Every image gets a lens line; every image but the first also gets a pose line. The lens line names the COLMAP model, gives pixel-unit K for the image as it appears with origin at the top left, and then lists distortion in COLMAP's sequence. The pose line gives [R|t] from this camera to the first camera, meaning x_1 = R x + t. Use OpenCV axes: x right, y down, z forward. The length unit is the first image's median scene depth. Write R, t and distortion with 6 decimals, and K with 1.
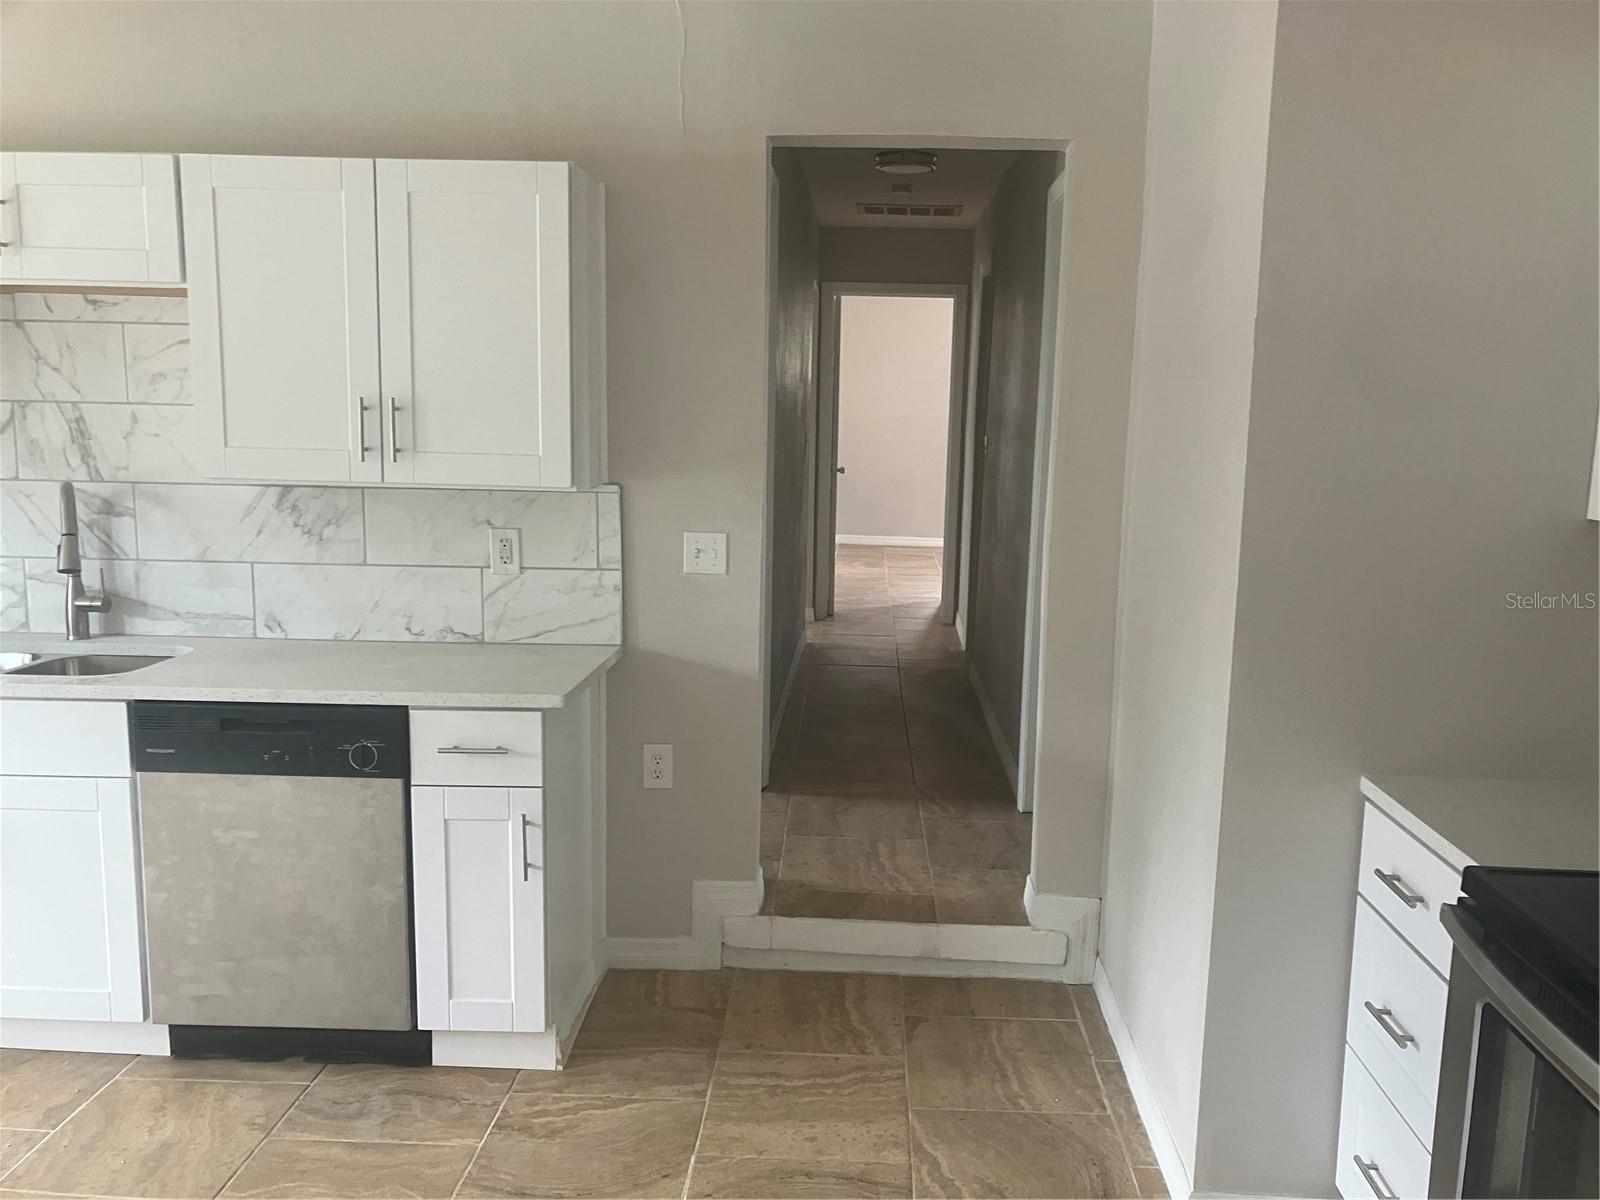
lens RADIAL K [[1302.4, 0, 800.0], [0, 1302.4, 600.0], [0, 0, 1]] dist [0.003131, -0.012301]
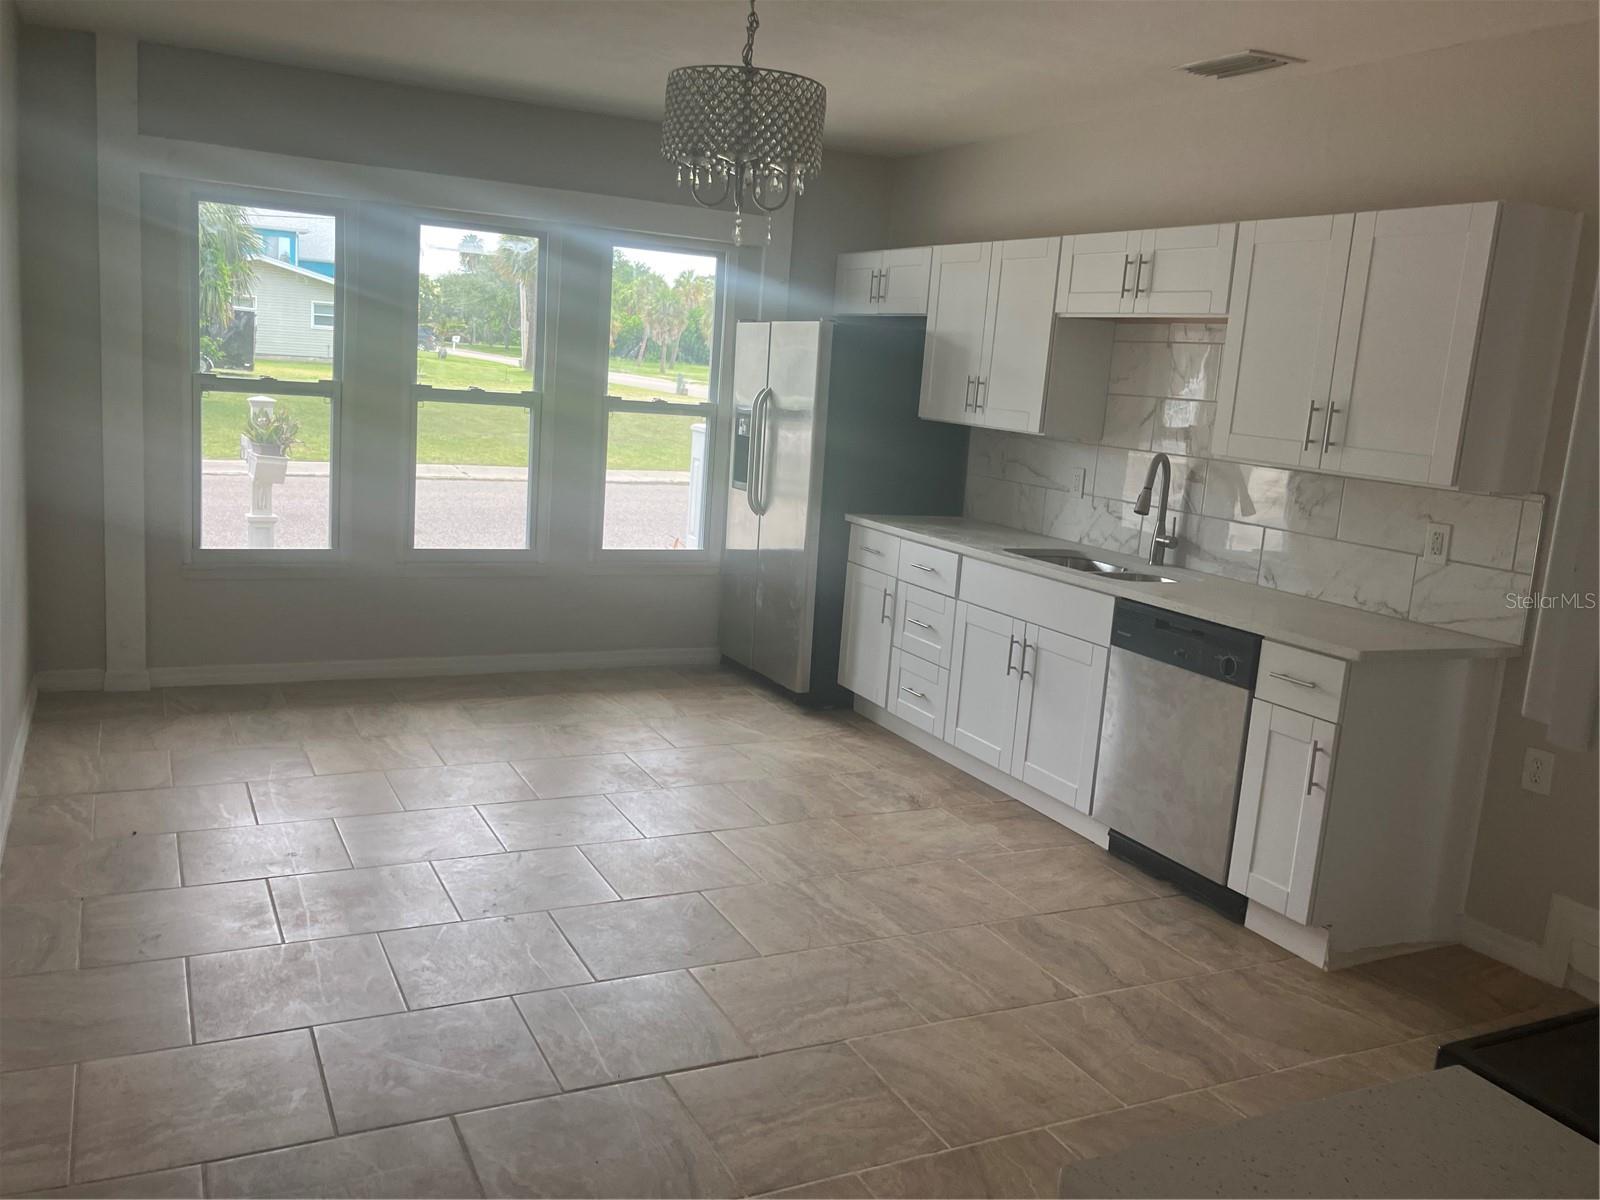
lens RADIAL K [[1312.6, 0, 800.0], [0, 1312.6, 600.0], [0, 0, 1]] dist [-0.029244, -0.005240]
pose [[0.465236, 0.165137, -0.869646, 0.565632], [-0.190331, 0.978127, 0.083915, 0.023356], [0.864482, 0.126480, 0.486491, -0.028621]]
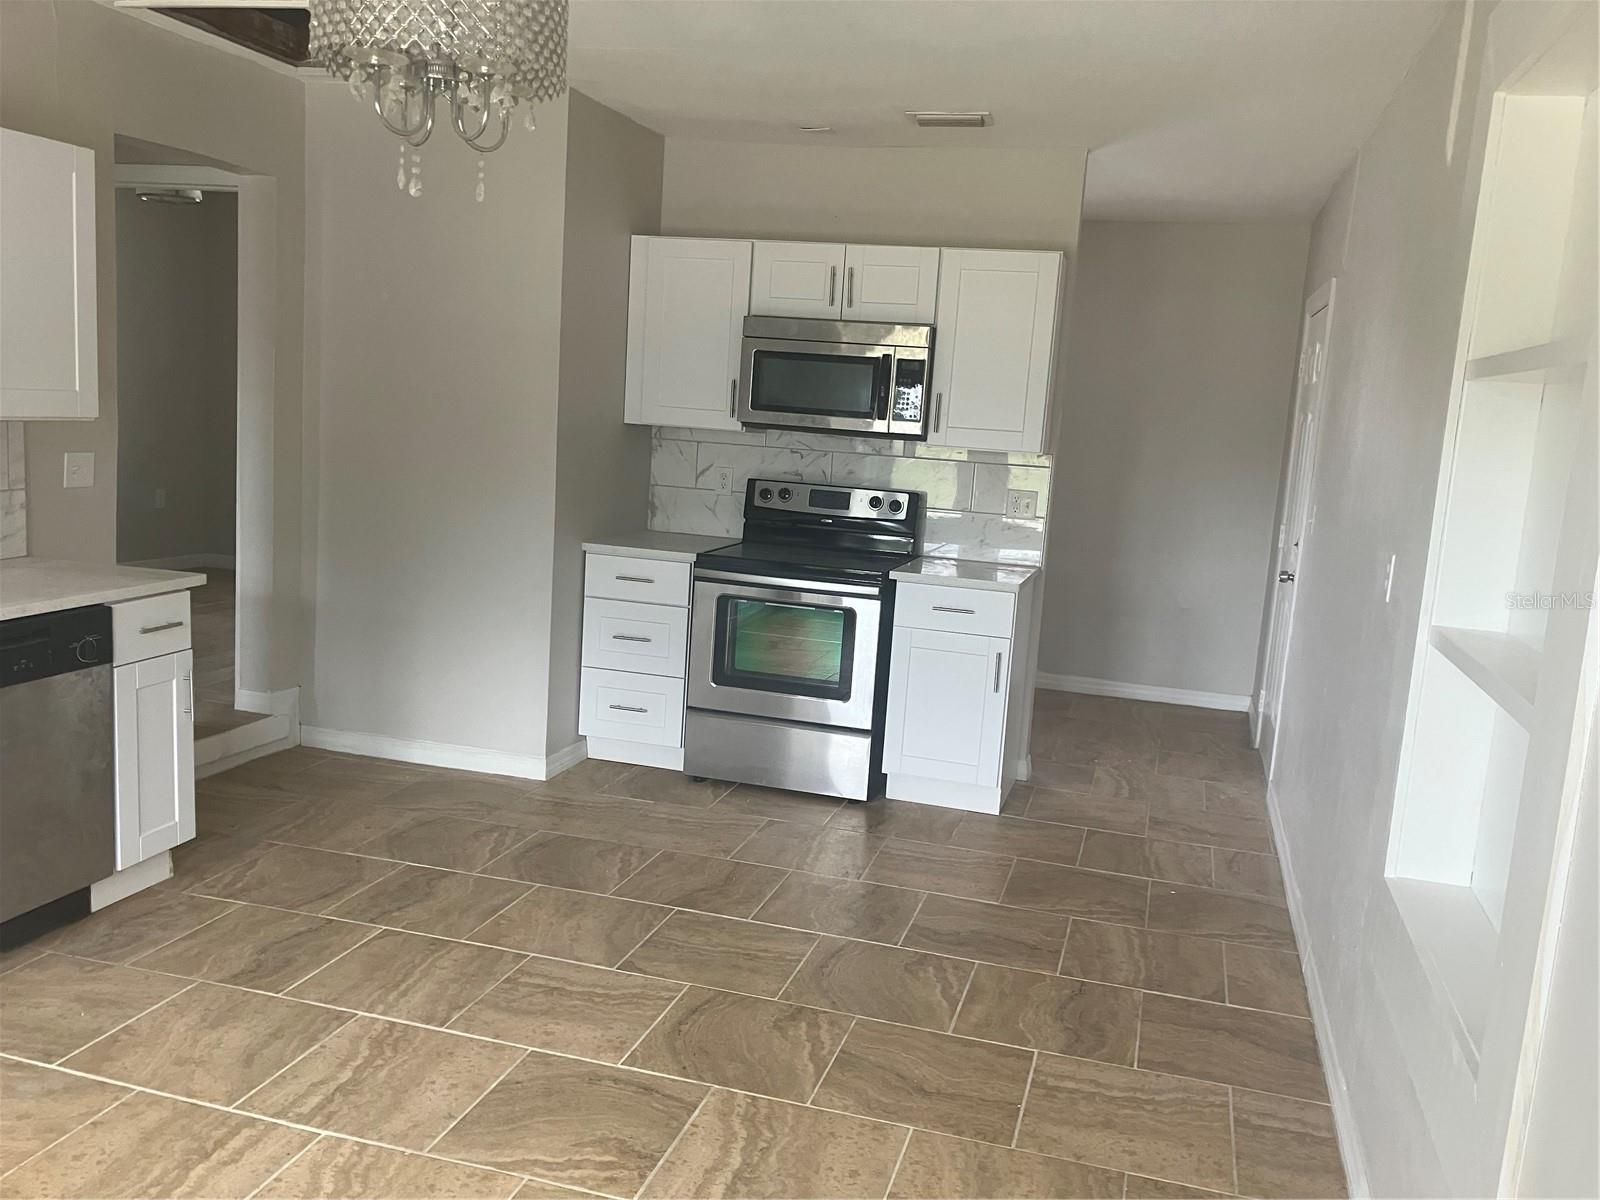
lens RADIAL K [[1302.4, 0, 800.0], [0, 1302.4, 600.0], [0, 0, 1]] dist [0.003131, -0.012301]
pose [[0.255412, -0.154556, 0.954399, -1.211338], [0.079858, 0.987139, 0.138486, -0.034908], [-0.963529, 0.040845, 0.264470, 0.056158]]
